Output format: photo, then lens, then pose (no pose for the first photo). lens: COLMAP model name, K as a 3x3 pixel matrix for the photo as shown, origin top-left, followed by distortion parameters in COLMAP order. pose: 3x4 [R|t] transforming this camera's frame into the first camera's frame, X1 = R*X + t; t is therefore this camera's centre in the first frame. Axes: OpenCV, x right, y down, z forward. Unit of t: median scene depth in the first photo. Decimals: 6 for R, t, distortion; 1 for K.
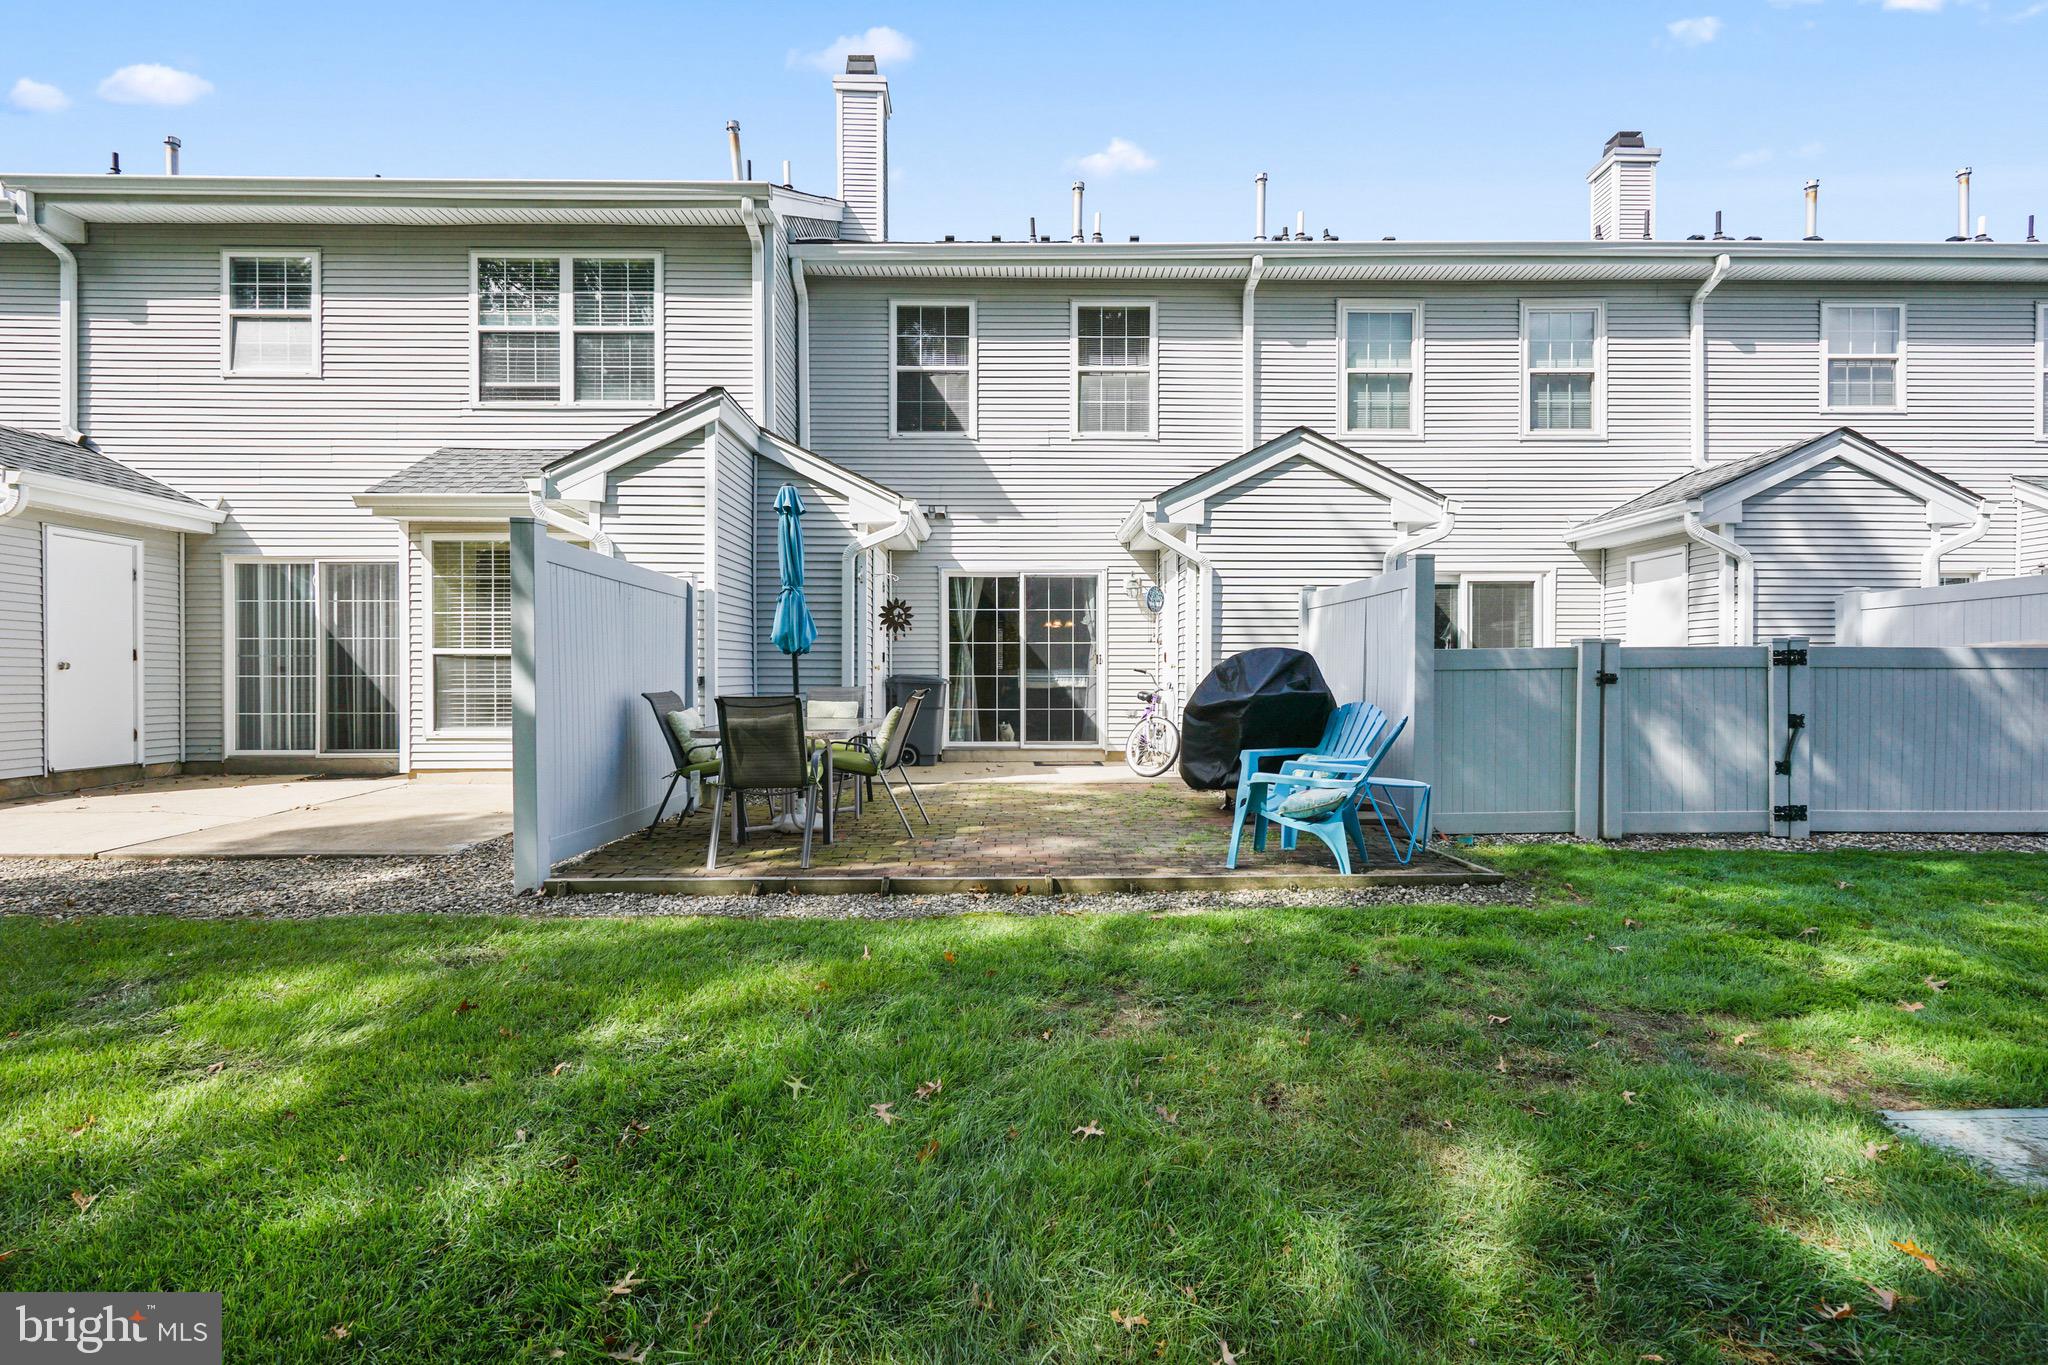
lens RADIAL K [[957.5, 0, 1021.7], [0, 957.5, 685.1], [0, 0, 1]] dist [-0.001727, 0.001915]
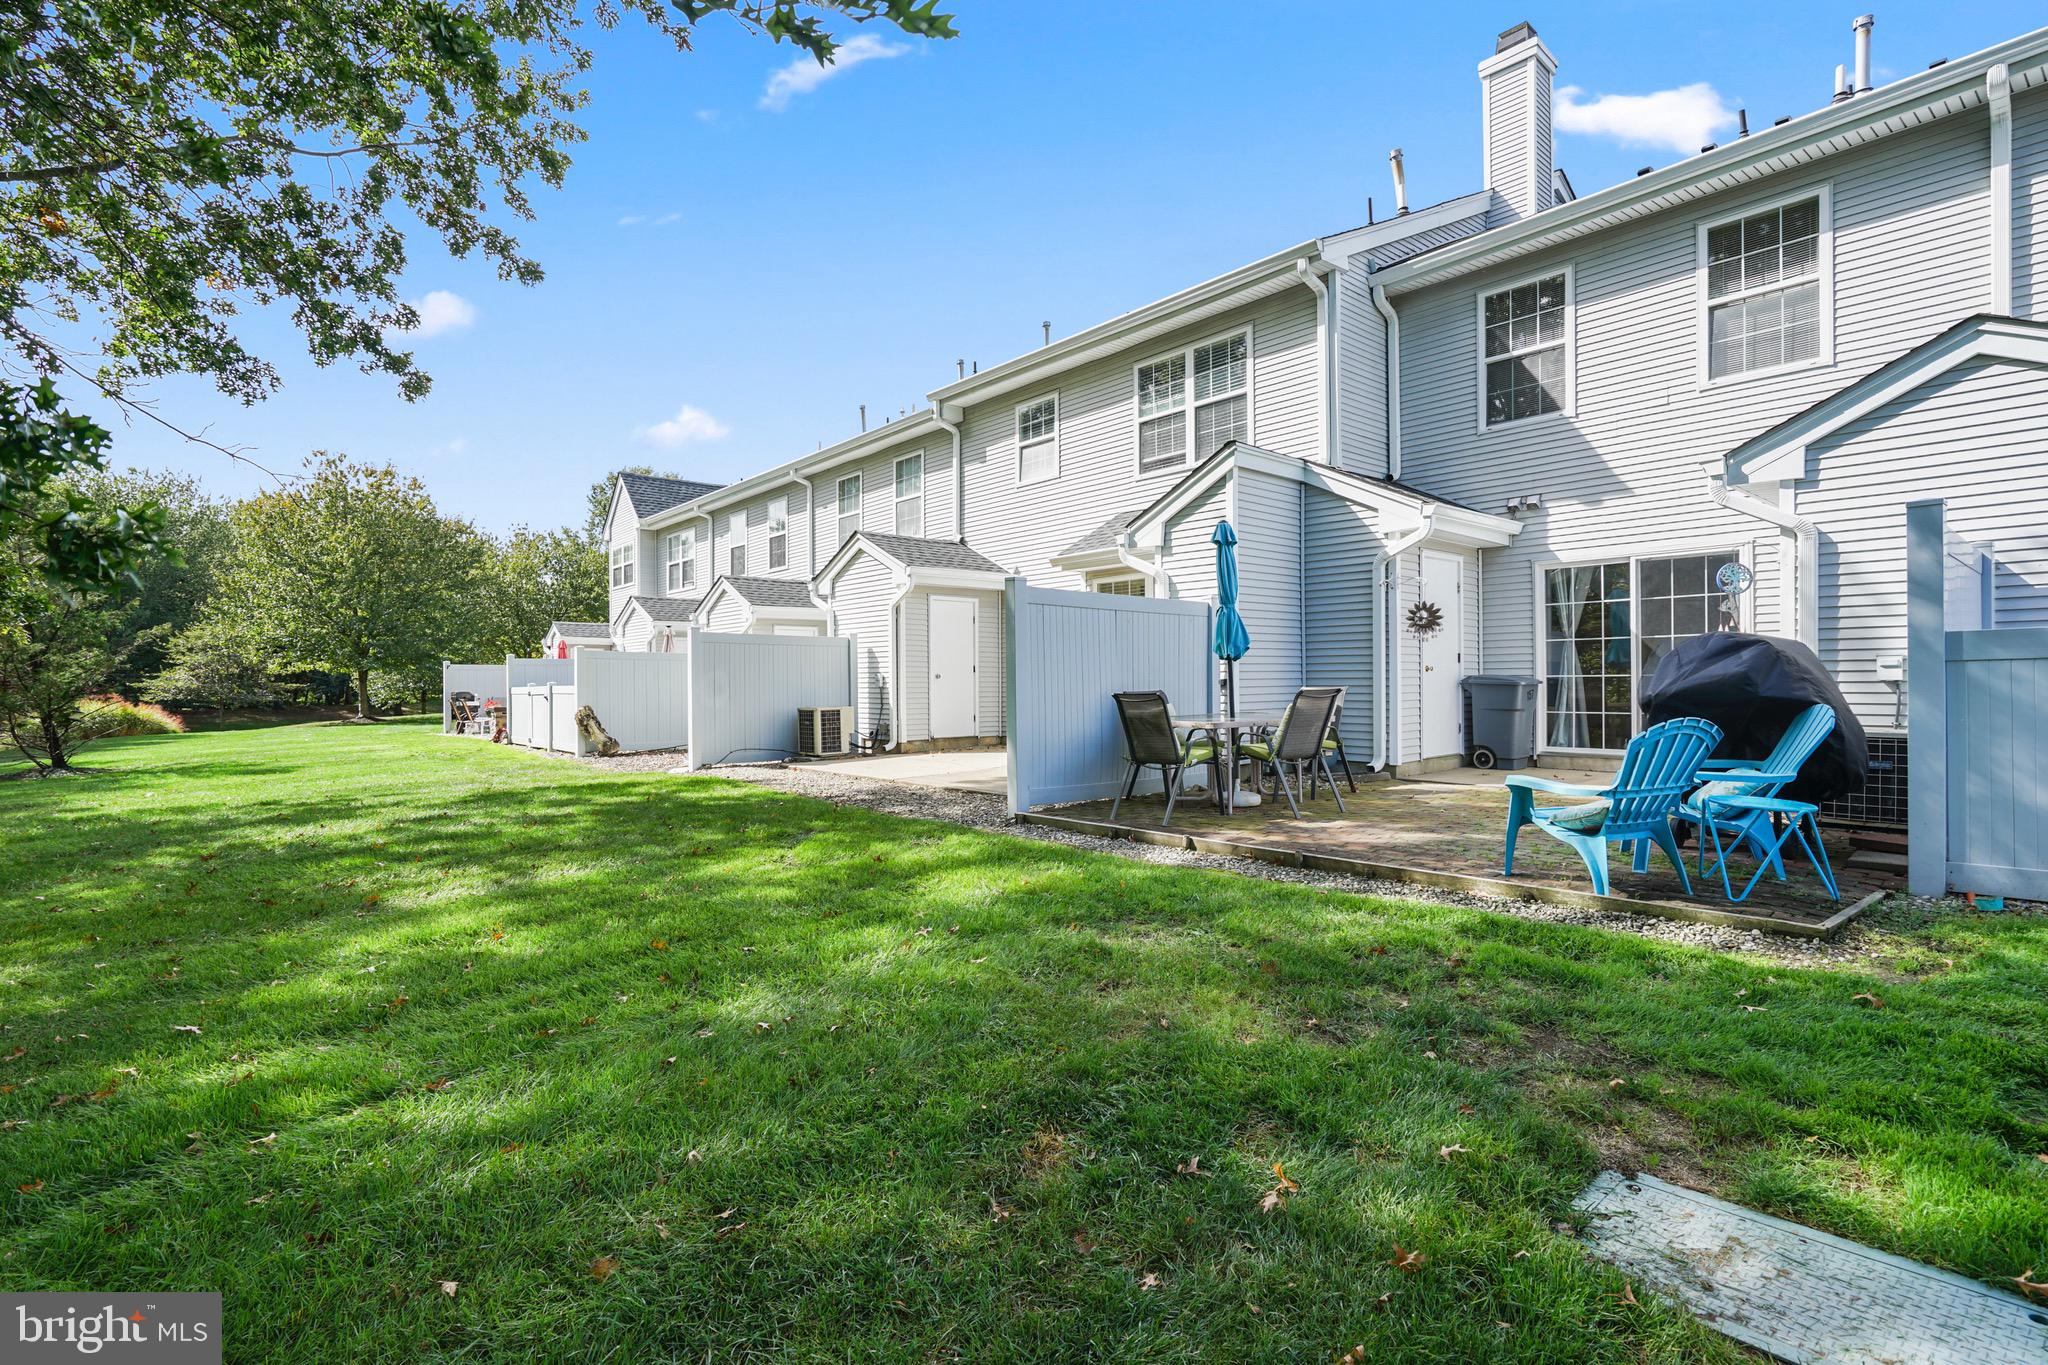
lens RADIAL K [[957.5, 0, 1004.9], [0, 957.5, 686.2], [0, 0, 1]] dist [-0.001727, 0.001915]
pose [[0.635739, -0.002606, -0.771899, 0.346638], [0.001374, 0.999997, -0.002244, 0.002068], [0.771903, 0.000366, 0.635741, 0.002493]]
